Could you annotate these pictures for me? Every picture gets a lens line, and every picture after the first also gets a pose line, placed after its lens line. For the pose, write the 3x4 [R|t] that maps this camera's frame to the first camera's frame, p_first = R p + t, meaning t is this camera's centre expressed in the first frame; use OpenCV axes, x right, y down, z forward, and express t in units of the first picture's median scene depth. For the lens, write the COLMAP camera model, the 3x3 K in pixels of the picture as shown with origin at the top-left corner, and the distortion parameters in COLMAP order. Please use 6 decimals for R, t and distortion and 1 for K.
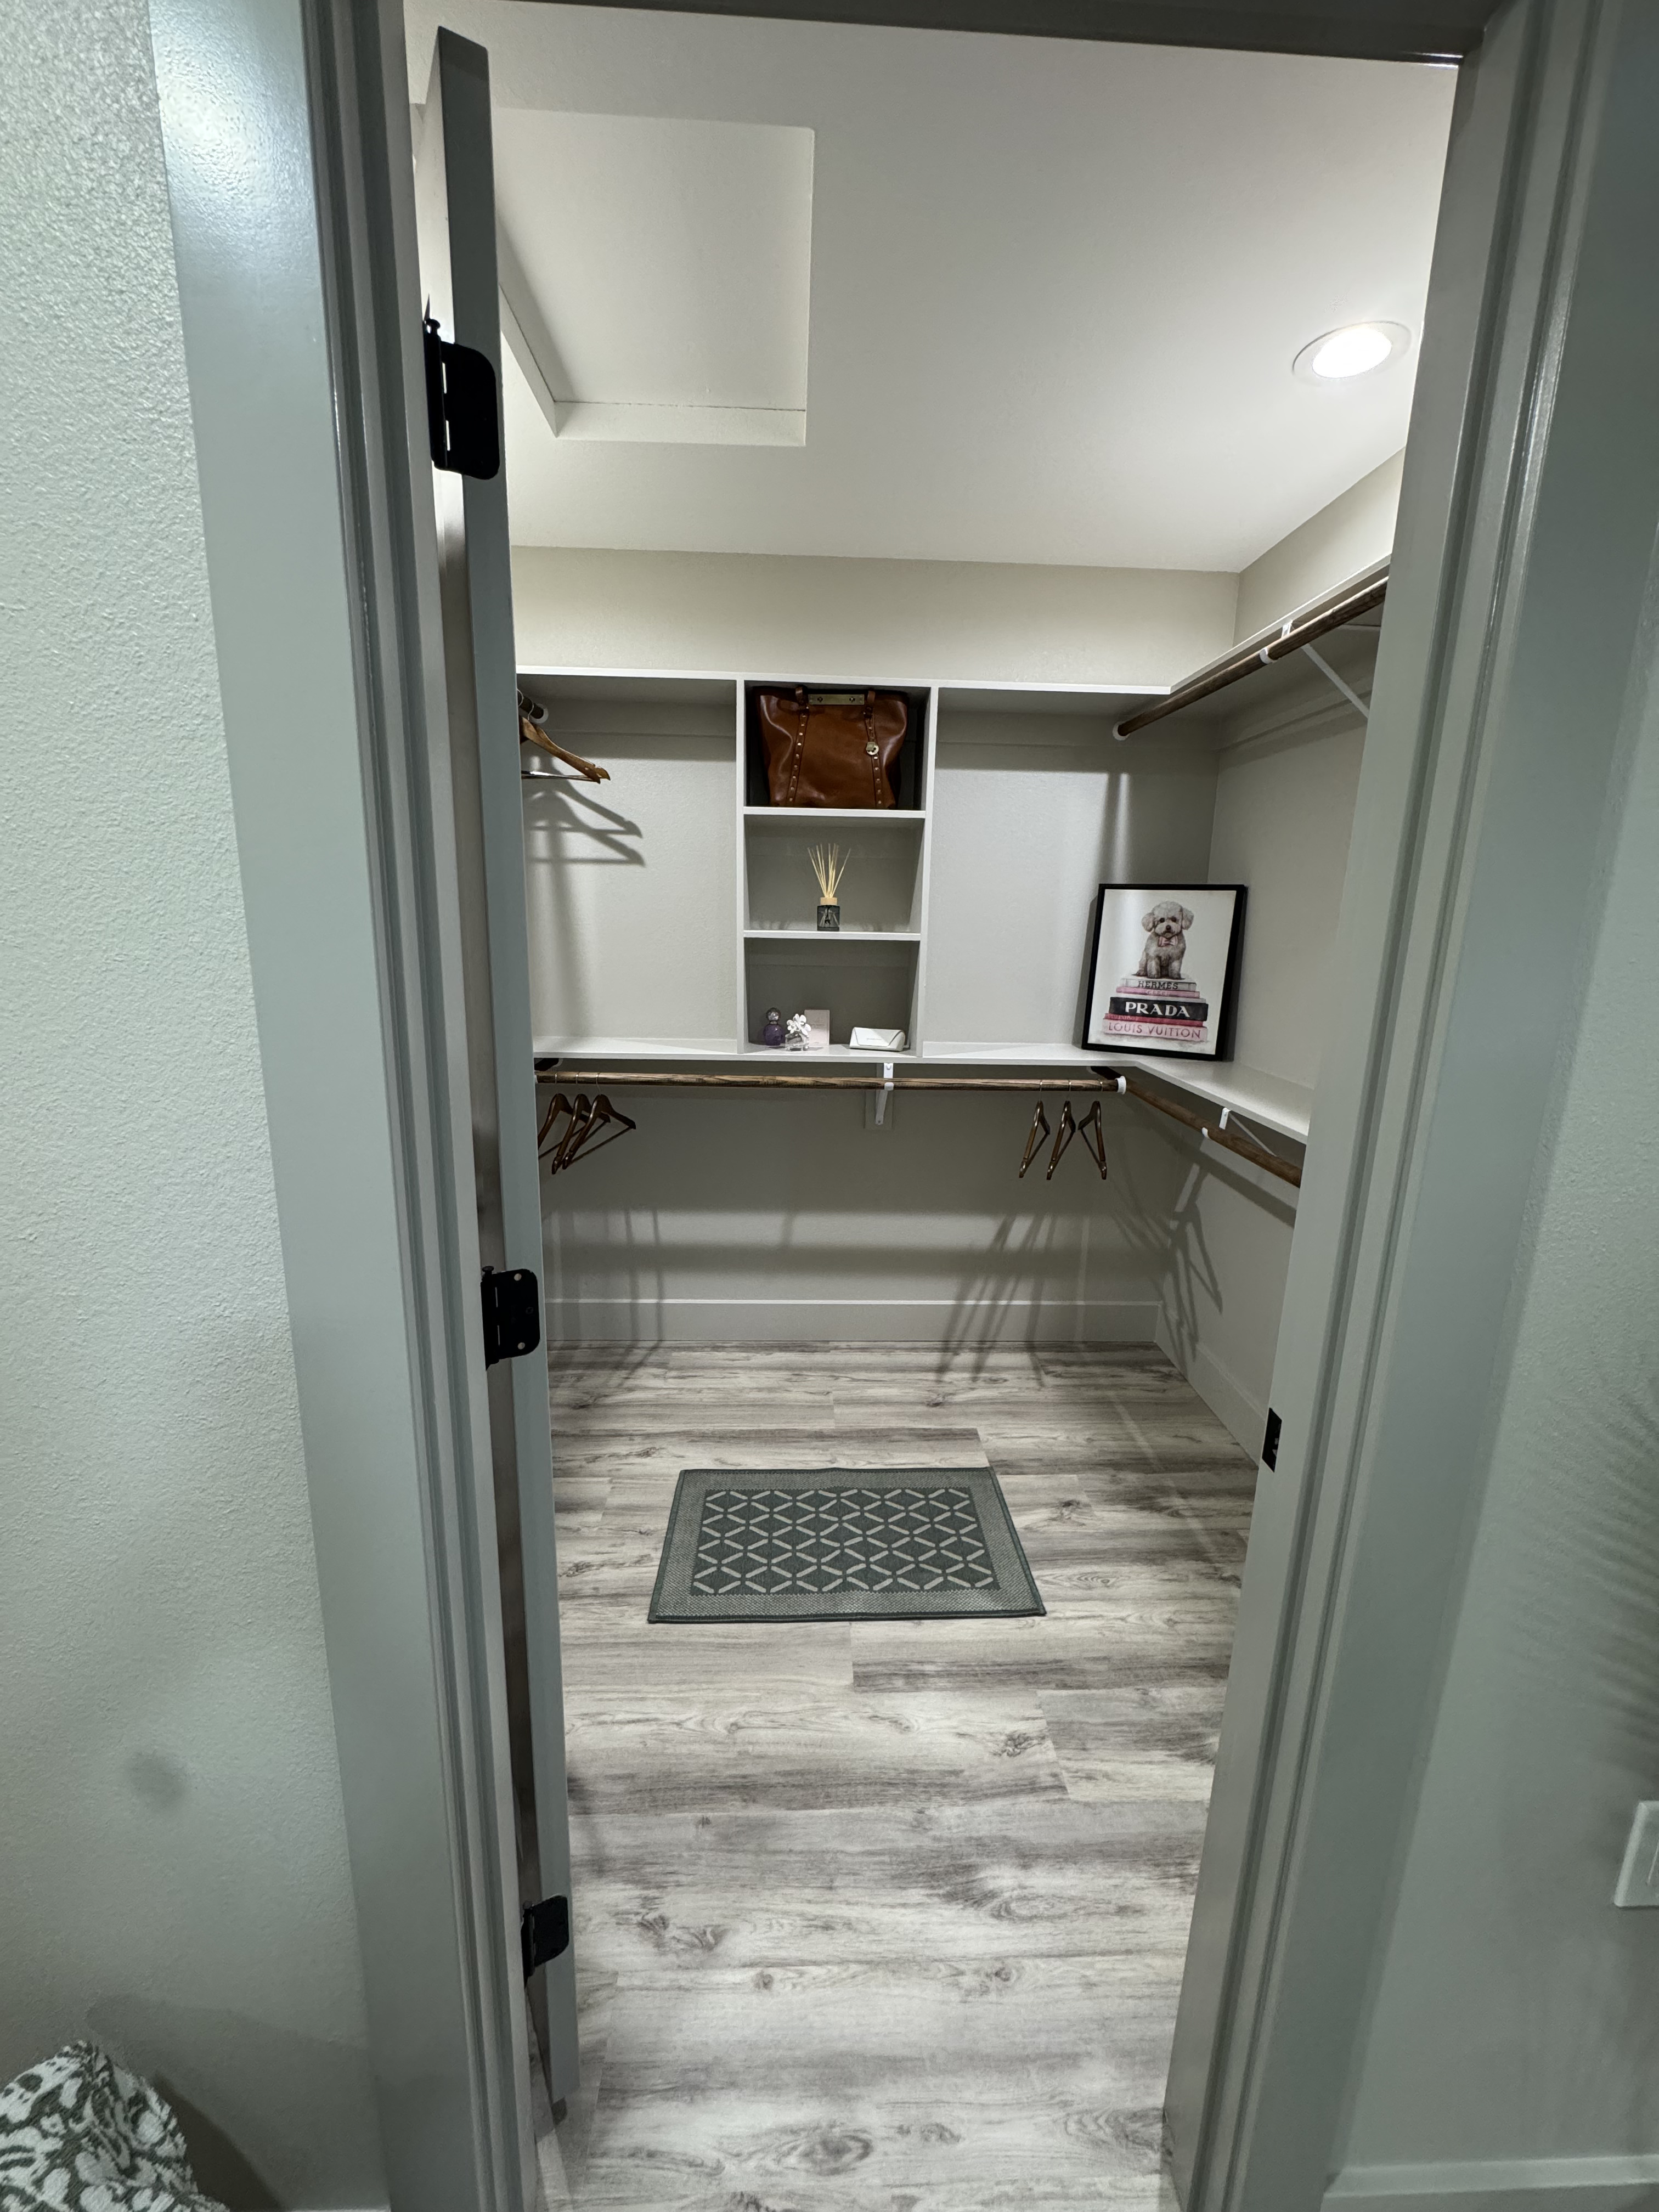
lens RADIAL K [[882.7, 0, 833.8], [0, 882.7, 1104.1], [0, 0, 1]] dist [-0.001333, 0.000137]
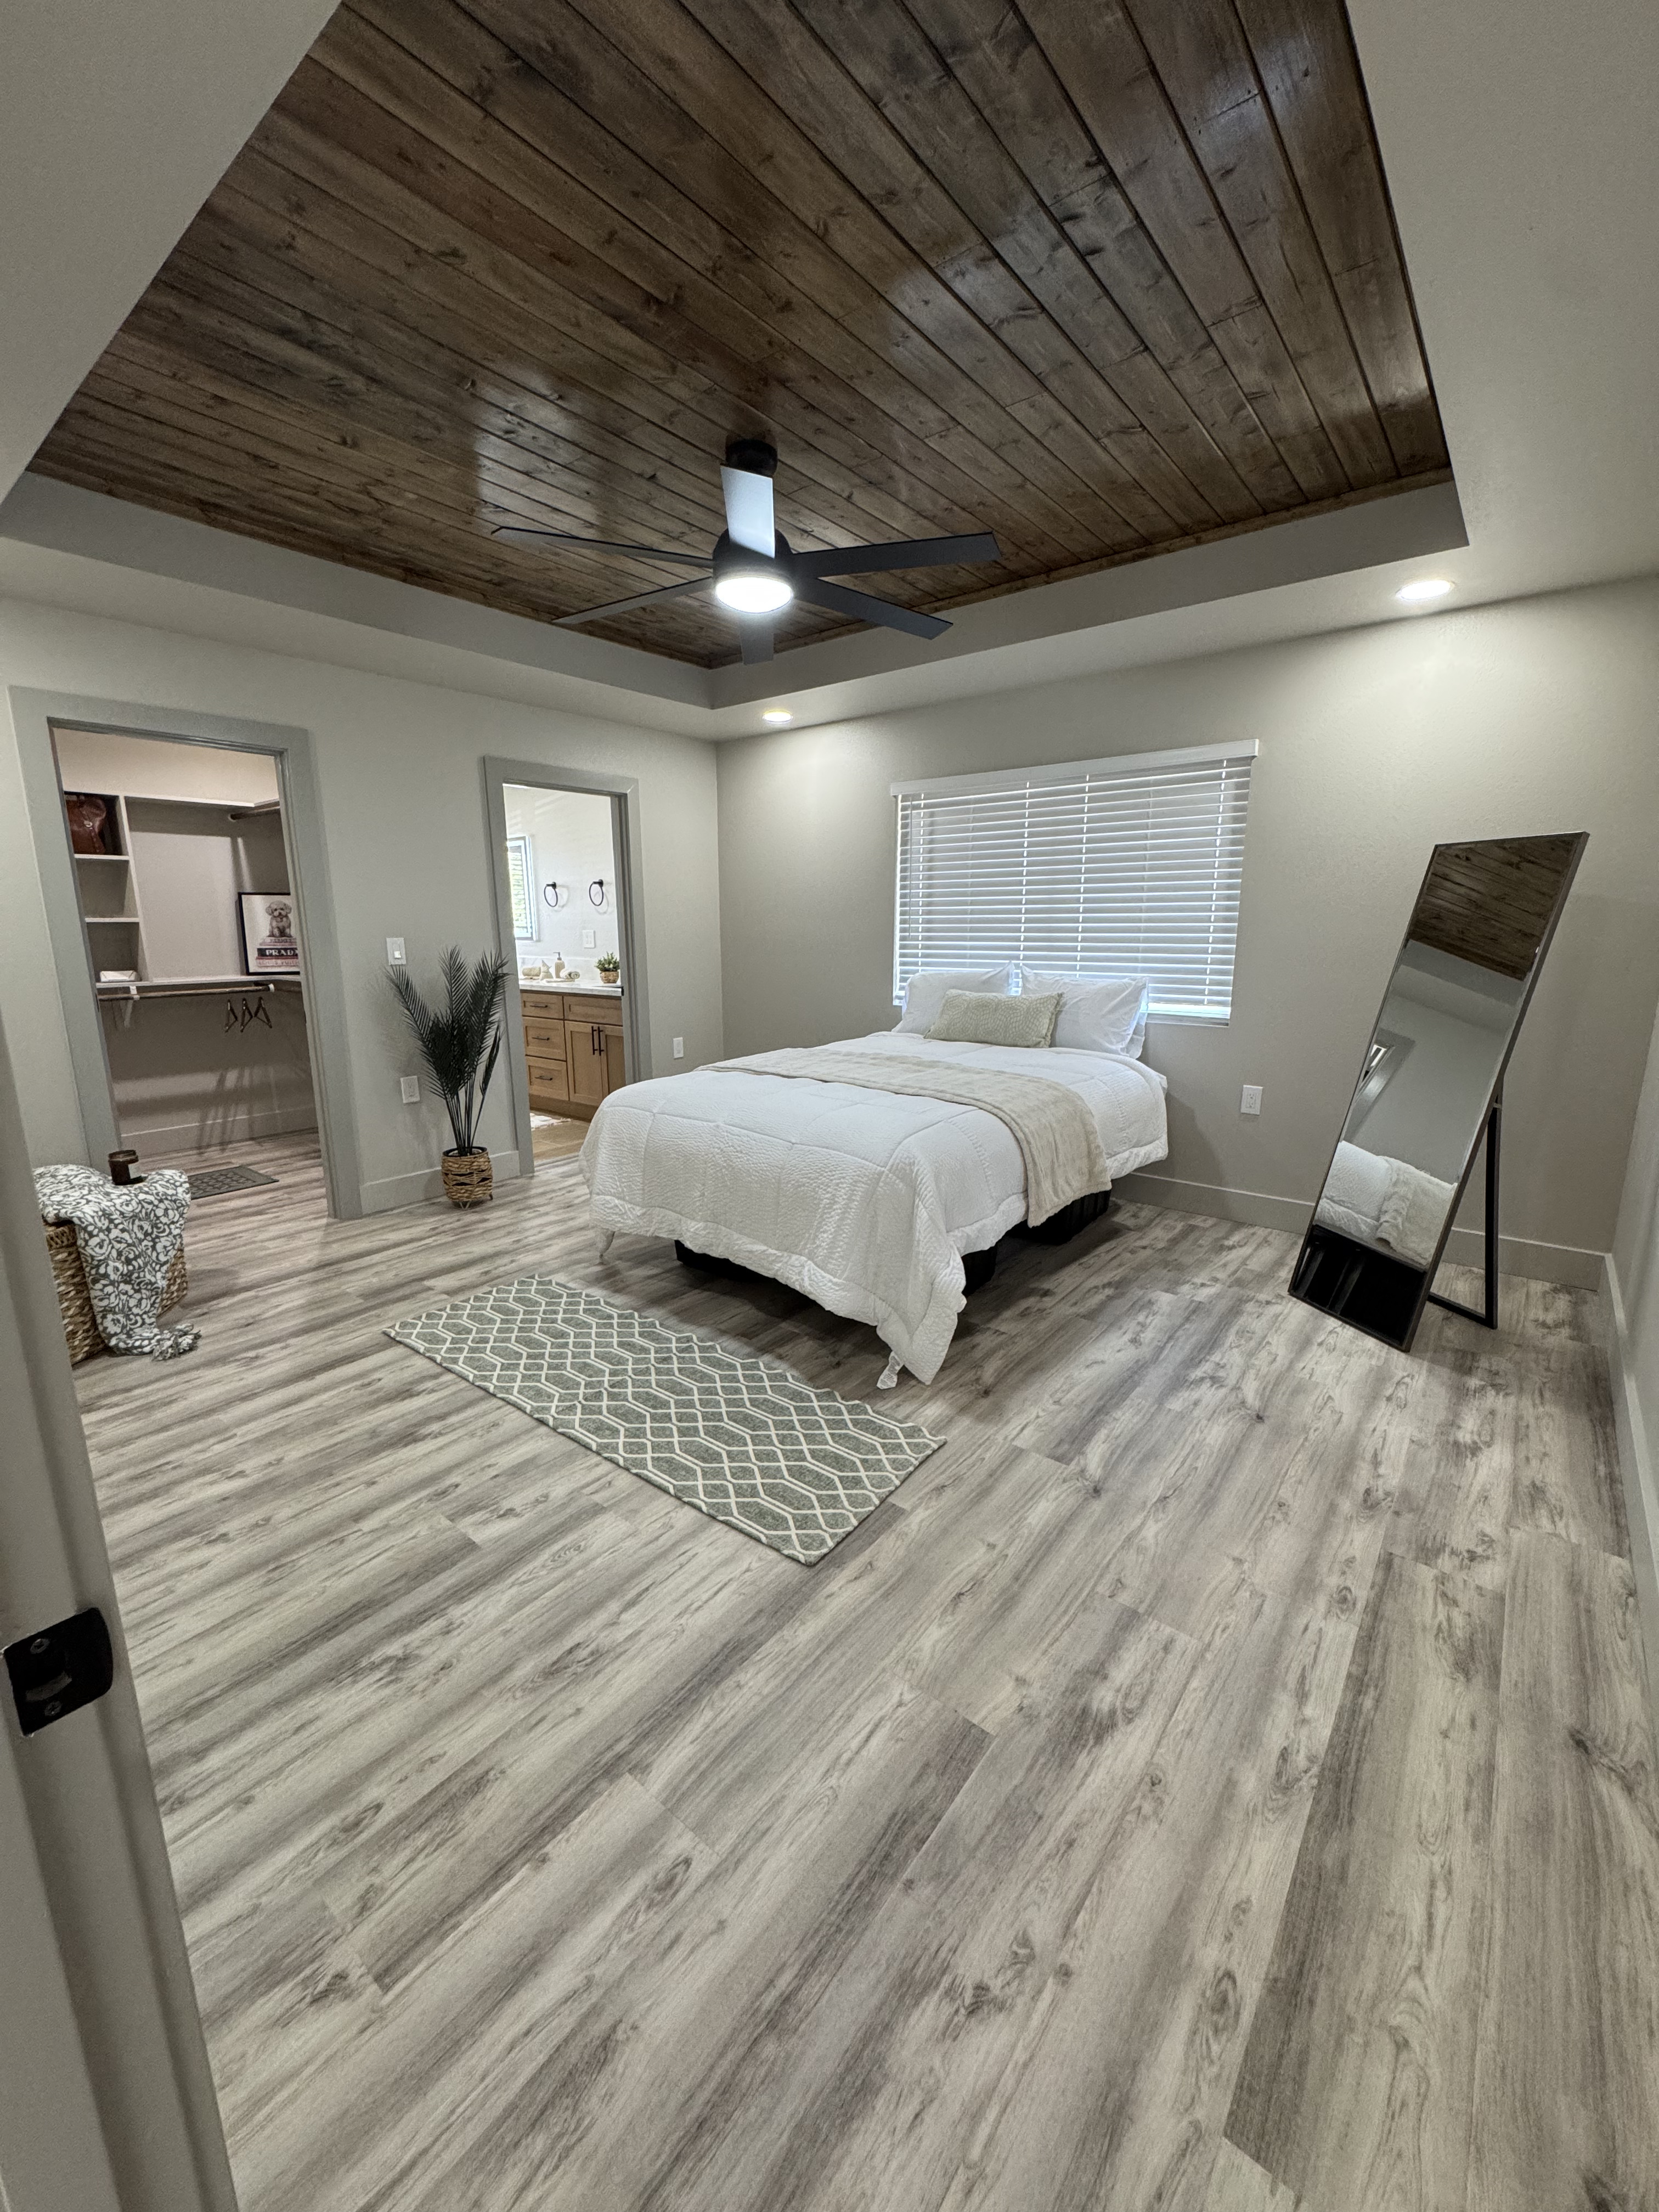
lens RADIAL K [[882.7, 0, 833.8], [0, 882.7, 1104.1], [0, 0, 1]] dist [-0.001333, 0.000137]
pose [[0.652819, -0.177215, 0.736493, -0.381767], [0.181099, 0.980569, 0.075421, 0.321114], [-0.735548, 0.084142, 0.672227, -1.323571]]
